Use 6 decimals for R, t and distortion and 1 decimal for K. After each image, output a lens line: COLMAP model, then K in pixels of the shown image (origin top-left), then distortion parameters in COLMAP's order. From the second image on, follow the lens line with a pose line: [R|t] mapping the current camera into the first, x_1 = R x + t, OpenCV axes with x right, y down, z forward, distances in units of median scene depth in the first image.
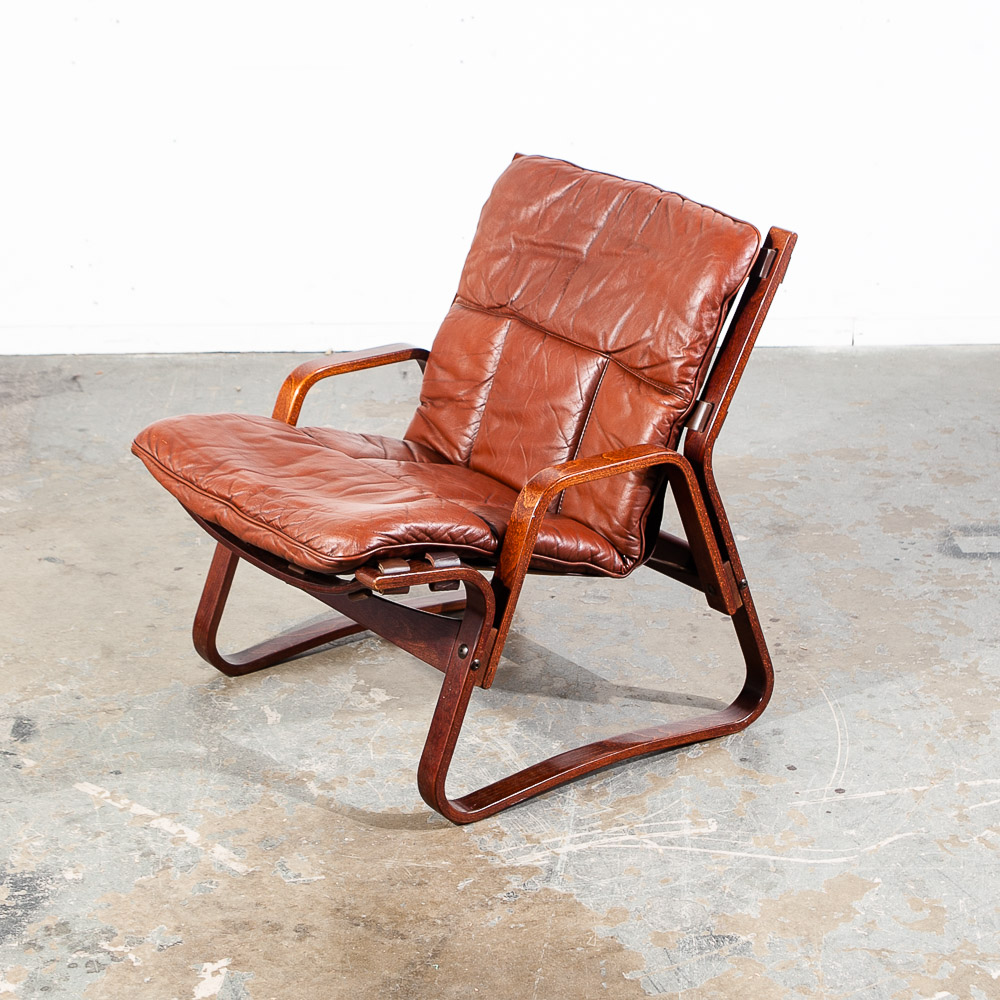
lens RADIAL K [[2311.6, 0, 496.4], [0, 2311.6, 500.4], [0, 0, 1]] dist [0.088881, 0.000000]
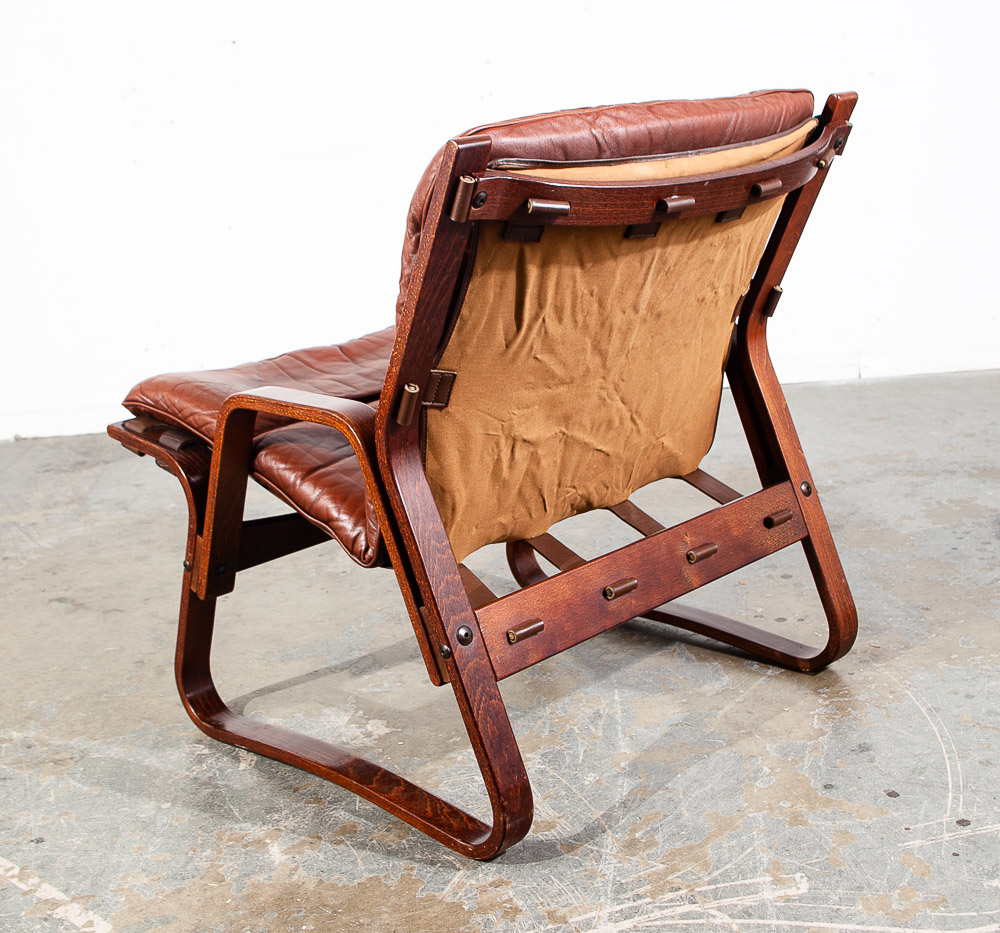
lens RADIAL K [[1505.8, 0, 492.5], [0, 1505.8, 469.2], [0, 0, 1]] dist [-0.061123, 0.000000]
pose [[0.996753, -0.060562, -0.053065, 0.027639], [0.056041, 0.994980, -0.082910, 0.042013], [0.057820, 0.079667, 0.995143, 0.494553]]
